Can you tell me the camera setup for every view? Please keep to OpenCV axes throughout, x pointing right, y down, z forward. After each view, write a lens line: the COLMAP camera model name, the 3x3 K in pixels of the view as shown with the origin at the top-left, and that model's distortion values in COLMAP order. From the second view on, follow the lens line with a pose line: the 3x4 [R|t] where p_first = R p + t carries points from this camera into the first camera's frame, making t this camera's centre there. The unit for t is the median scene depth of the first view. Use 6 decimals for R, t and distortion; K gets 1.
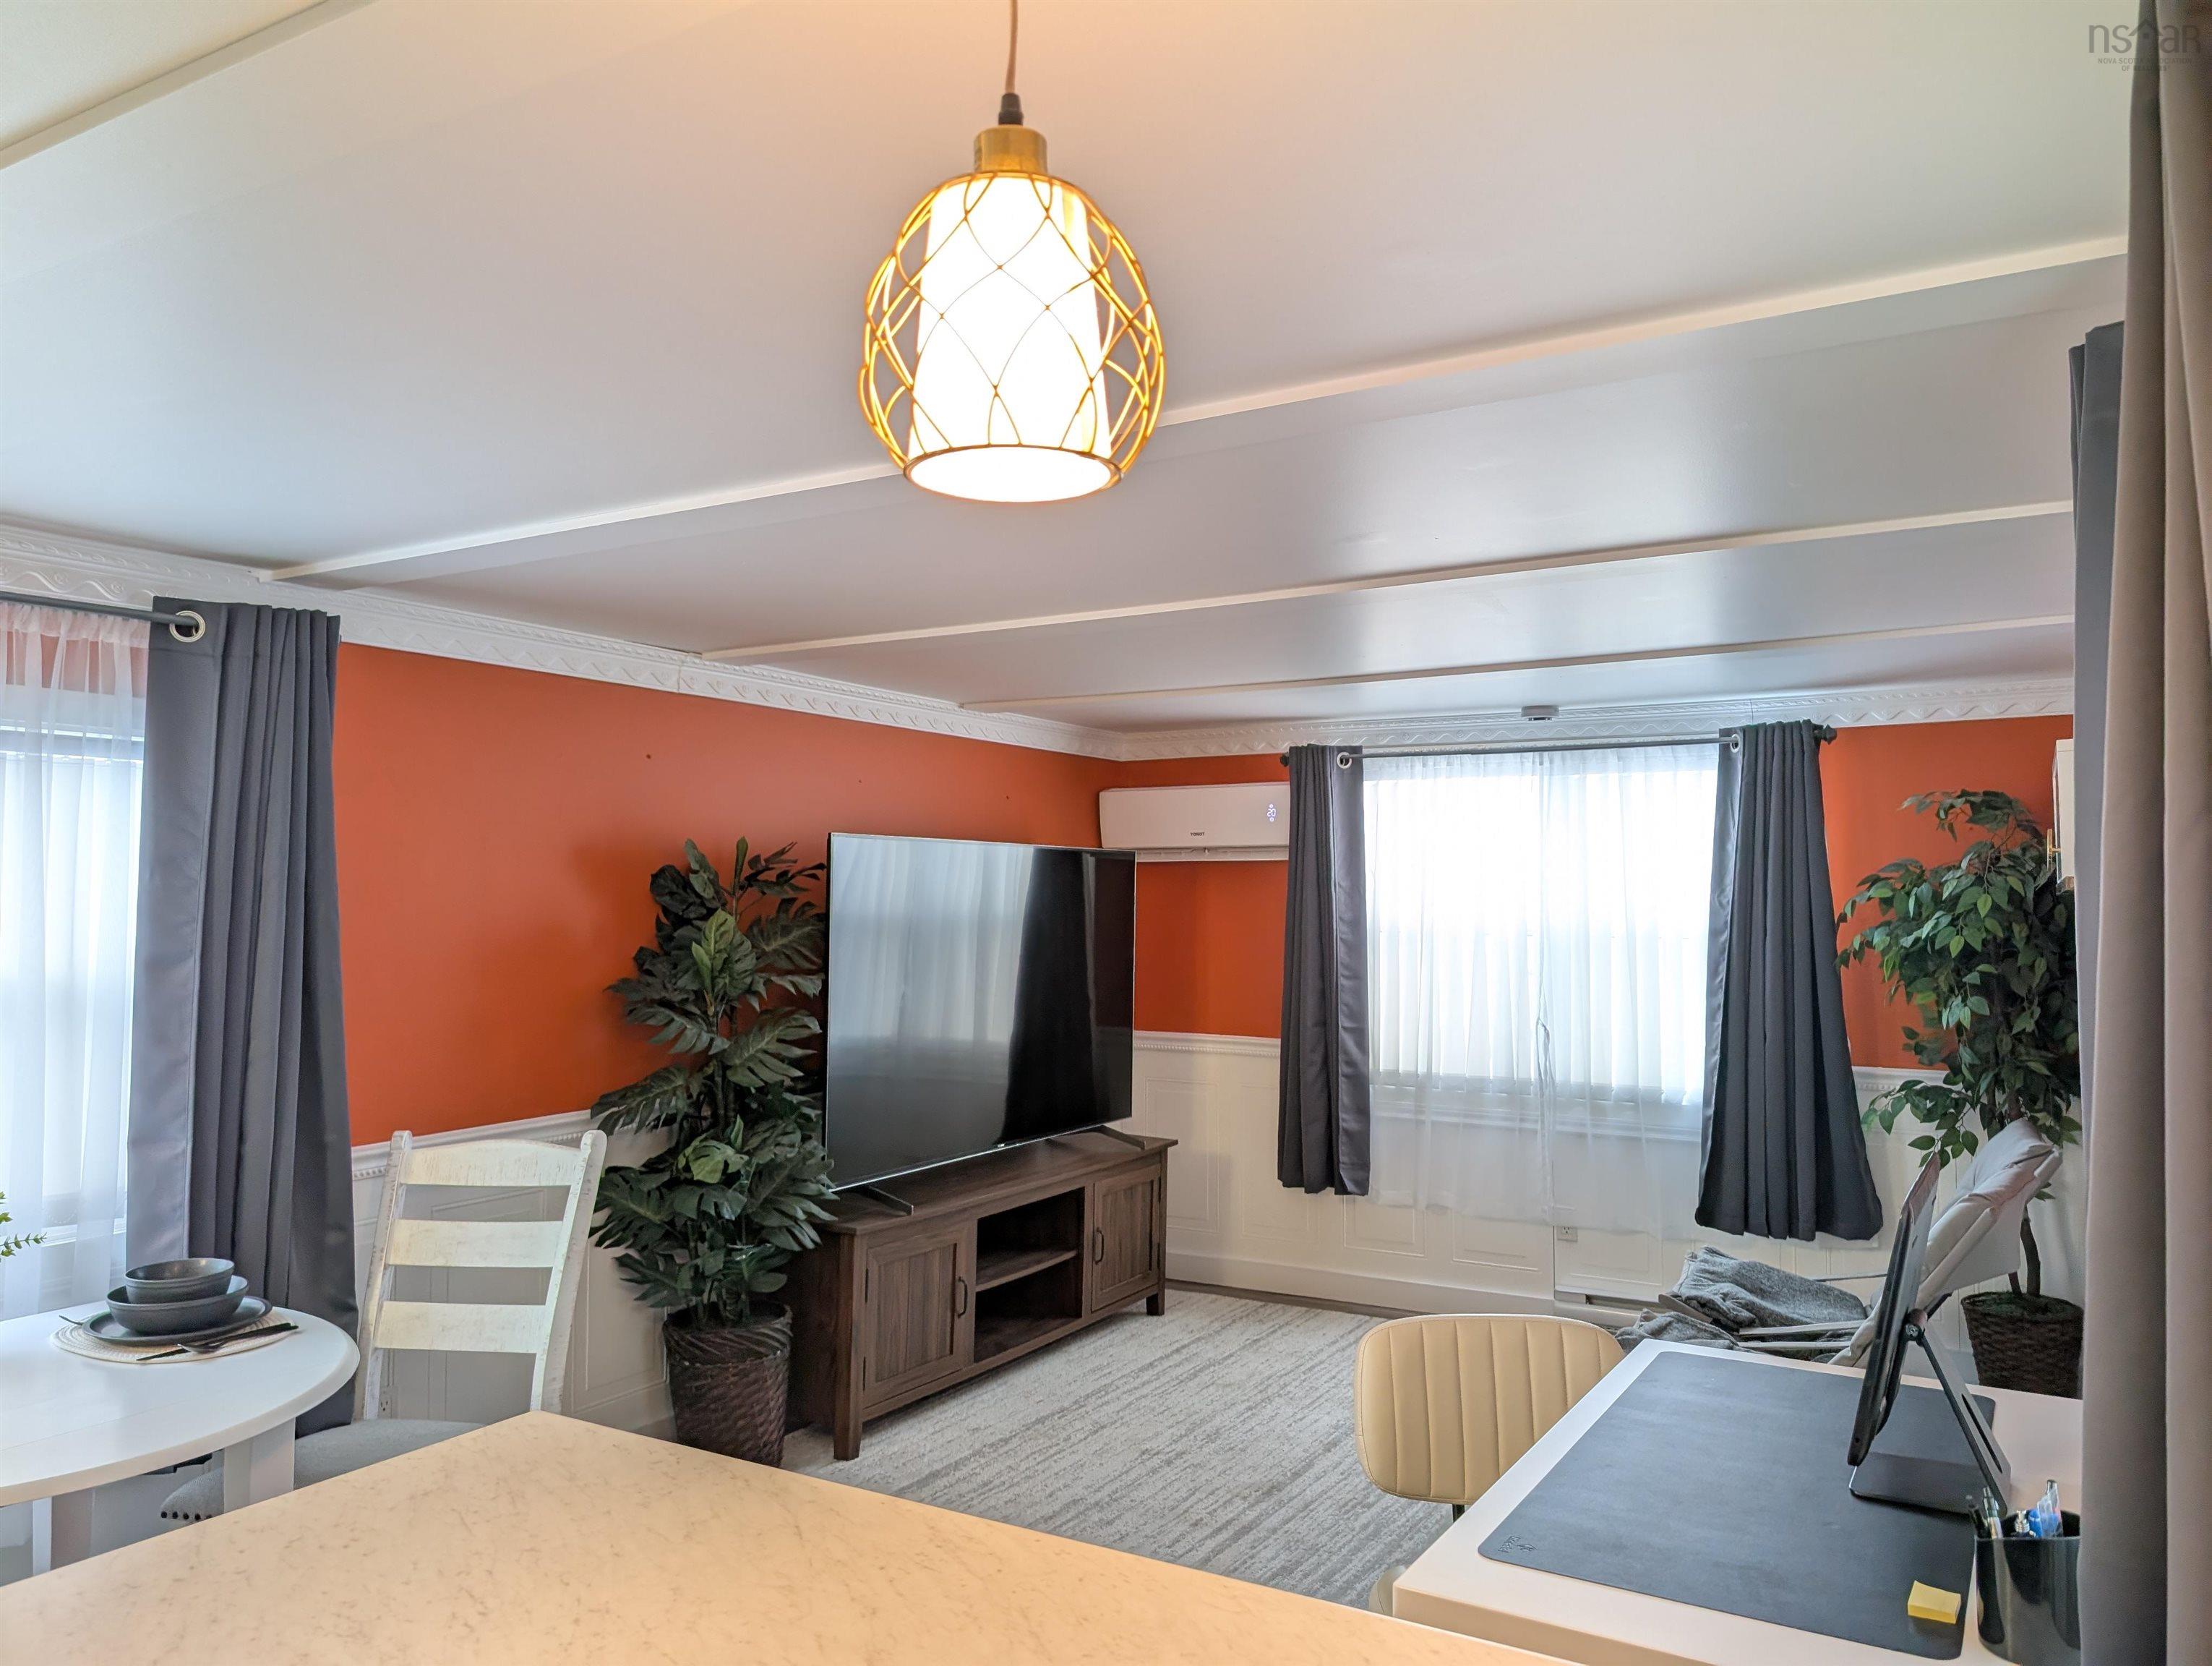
lens RADIAL K [[1584.2, 0, 1106.7], [0, 1584.2, 832.7], [0, 0, 1]] dist [0.031433, -0.033697]
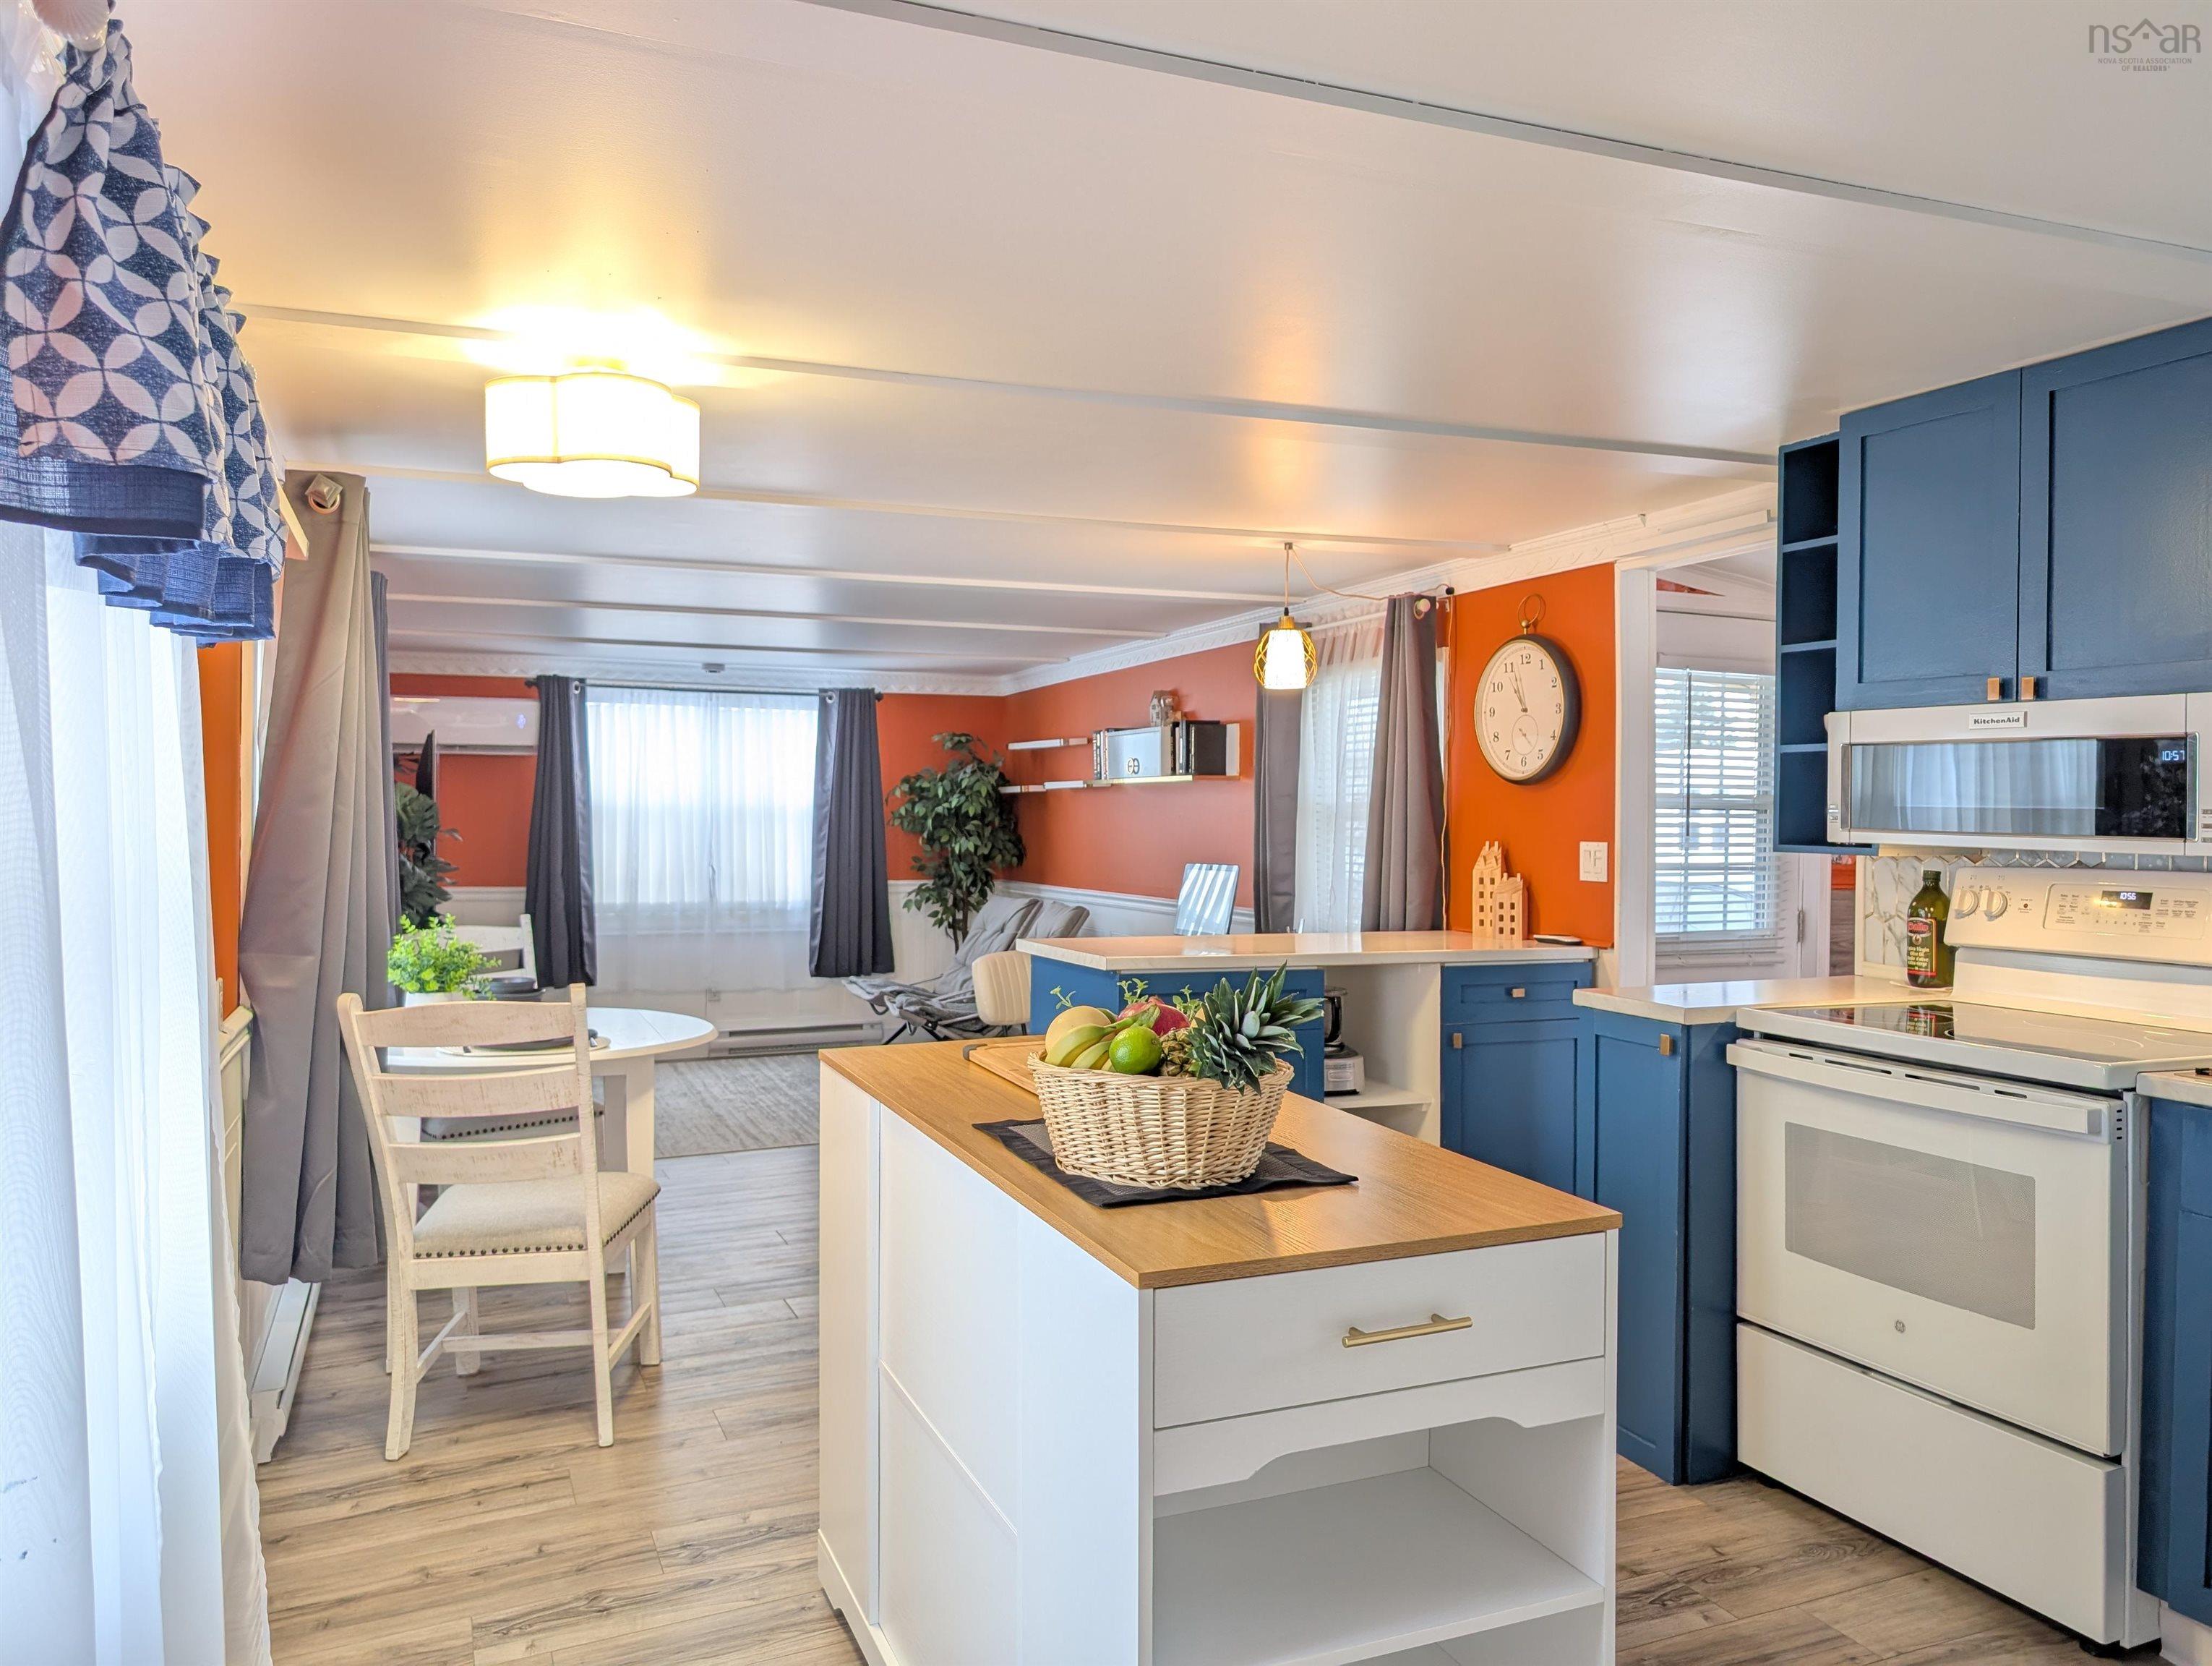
lens RADIAL K [[1584.2, 0, 1114.7], [0, 1584.2, 820.5], [0, 0, 1]] dist [0.031433, -0.033697]
pose [[0.600228, -0.001869, 0.799827, -0.830412], [-0.039962, 0.998678, 0.032324, 0.009407], [-0.798830, -0.051365, 0.599360, -0.295564]]
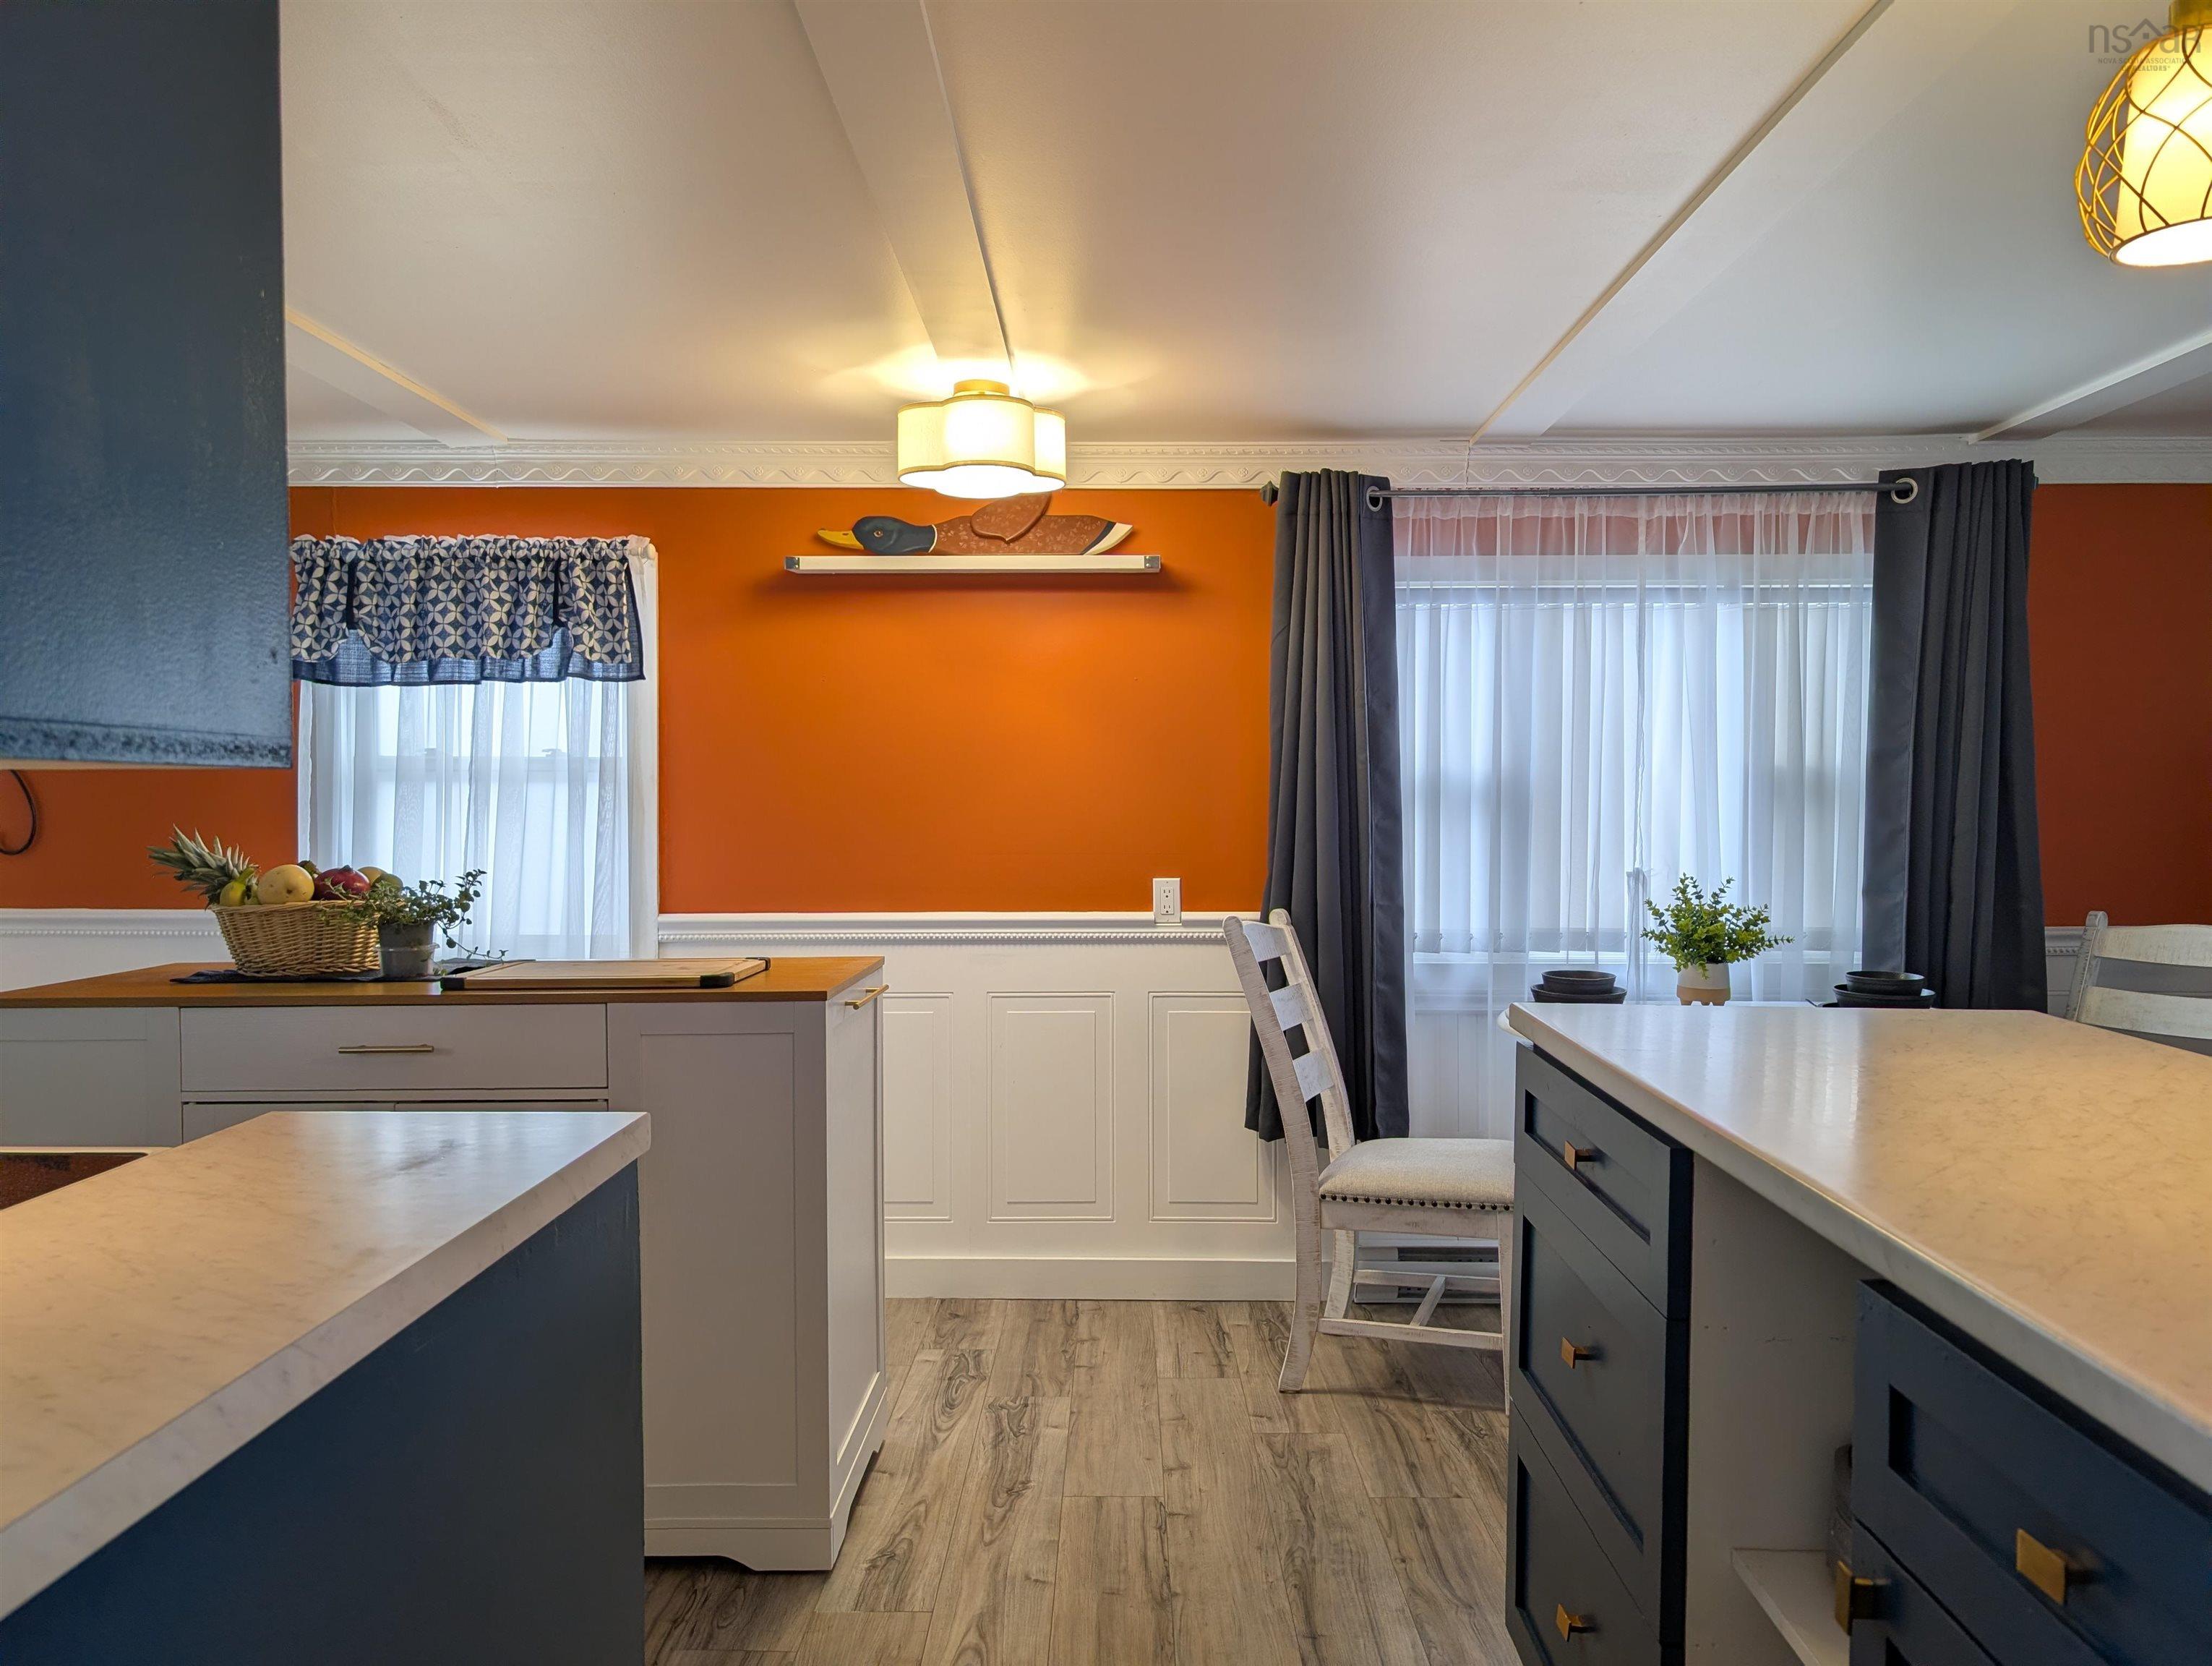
lens RADIAL K [[1584.2, 0, 1111.0], [0, 1584.2, 822.2], [0, 0, 1]] dist [0.031433, -0.033697]
pose [[0.481835, 0.015906, -0.876118, 0.140372], [0.034515, 0.998715, 0.037113, 0.039065], [0.875582, -0.048122, 0.480667, -0.101600]]
